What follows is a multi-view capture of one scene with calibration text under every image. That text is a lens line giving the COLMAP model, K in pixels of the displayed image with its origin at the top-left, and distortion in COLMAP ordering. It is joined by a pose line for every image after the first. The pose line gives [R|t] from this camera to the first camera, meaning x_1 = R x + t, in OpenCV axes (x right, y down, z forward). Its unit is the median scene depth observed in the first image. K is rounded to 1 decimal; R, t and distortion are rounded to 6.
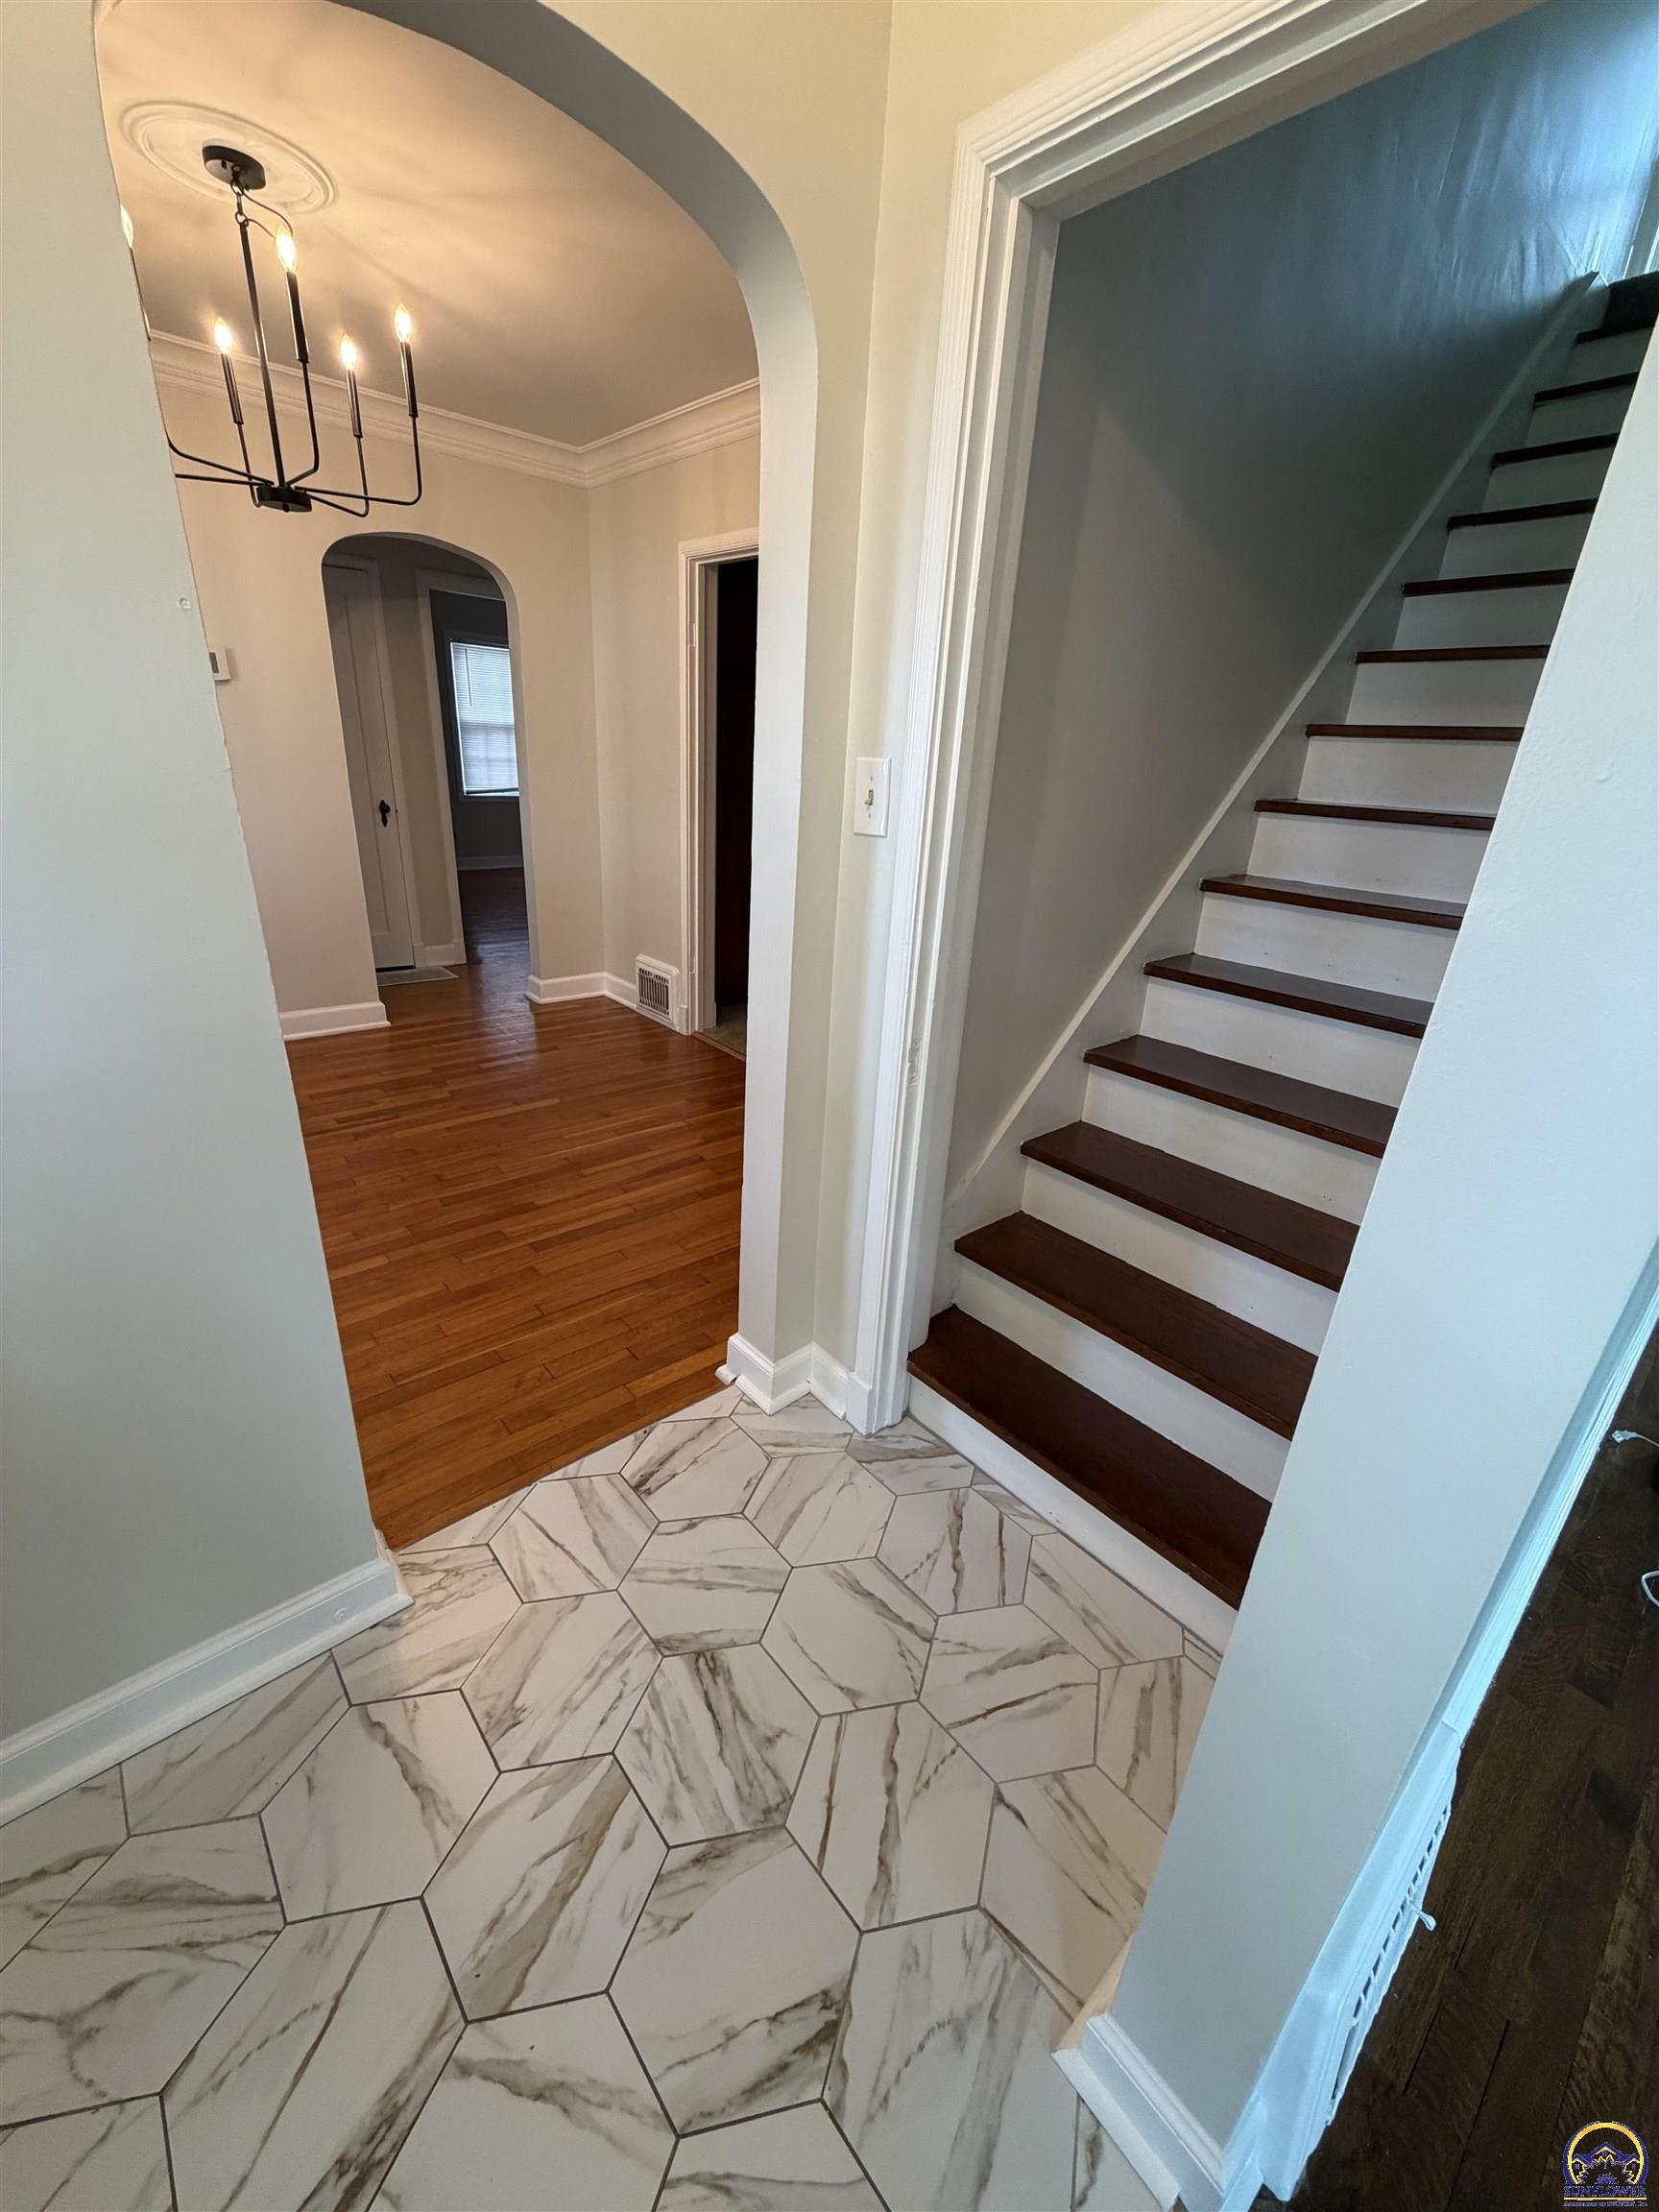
lens RADIAL K [[903.3, 0, 829.5], [0, 903.3, 1106.0], [0, 0, 1]] dist [0.000413, 0.000065]
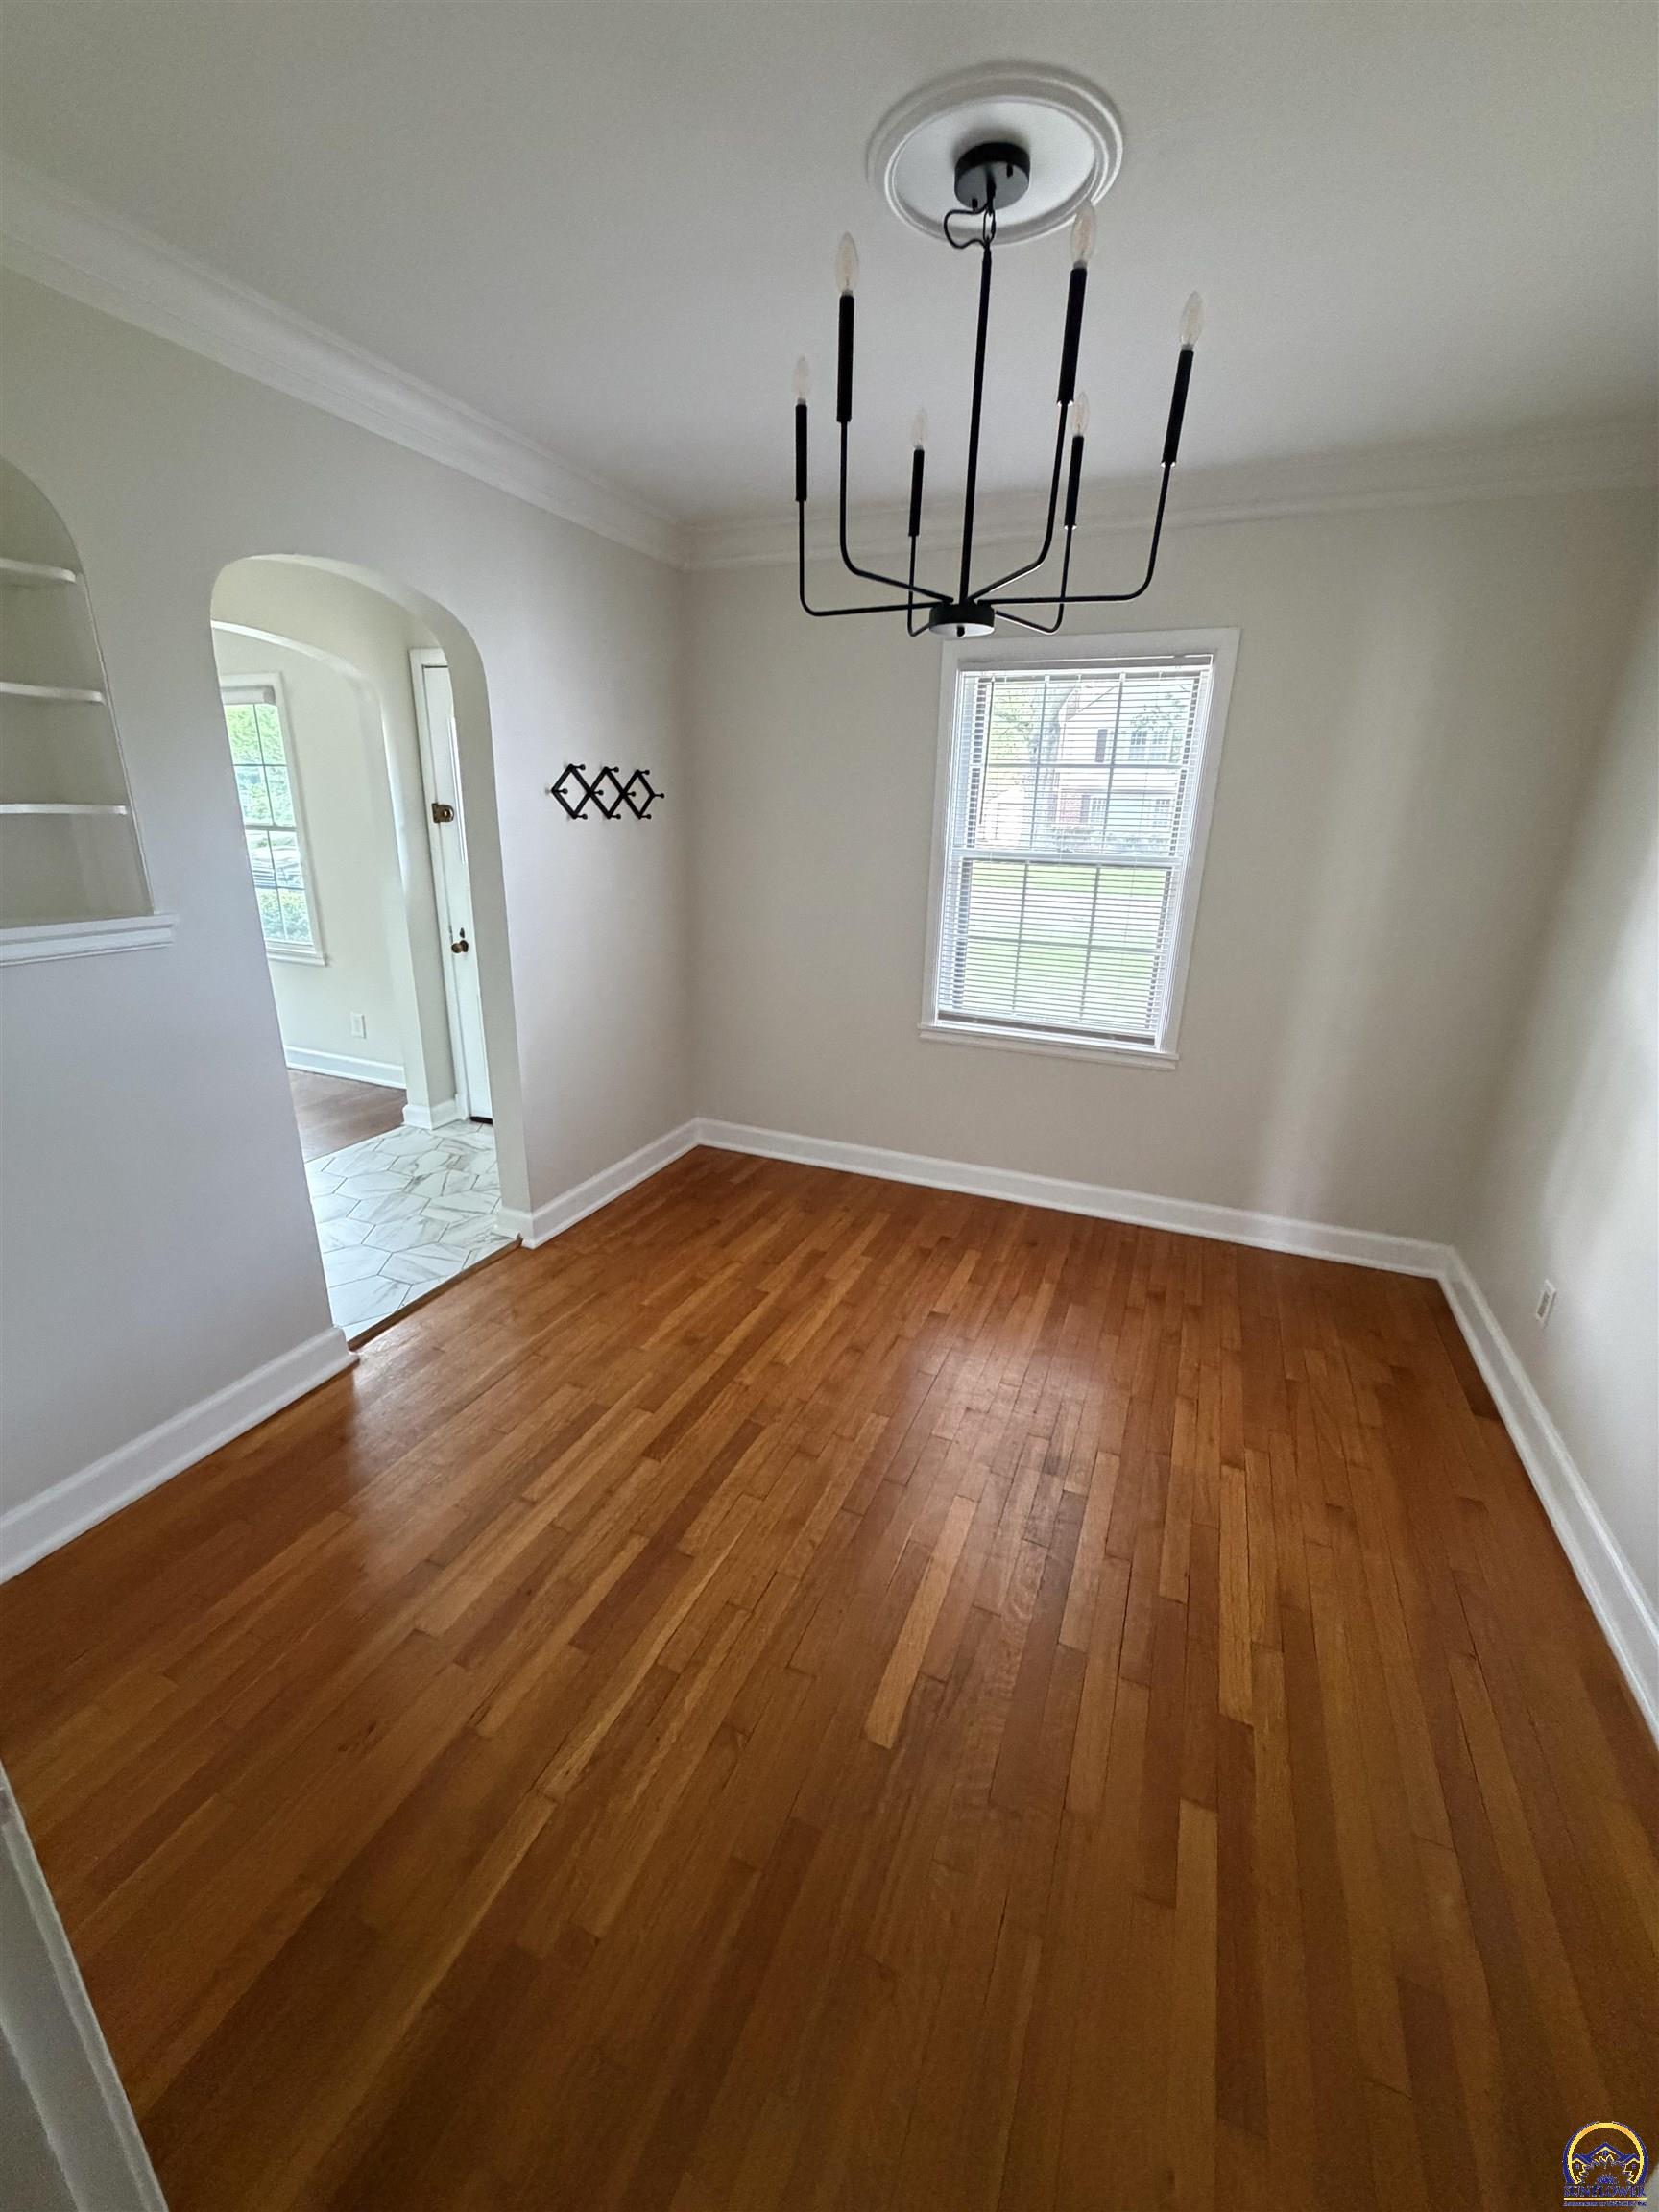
lens RADIAL K [[903.3, 0, 829.5], [0, 903.3, 1106.0], [0, 0, 1]] dist [0.000413, 0.000065]
pose [[-0.897833, 0.057612, -0.436552, -0.137150], [-0.243859, 0.760437, 0.601887, -0.635531], [0.366646, 0.646851, -0.668696, 1.378562]]
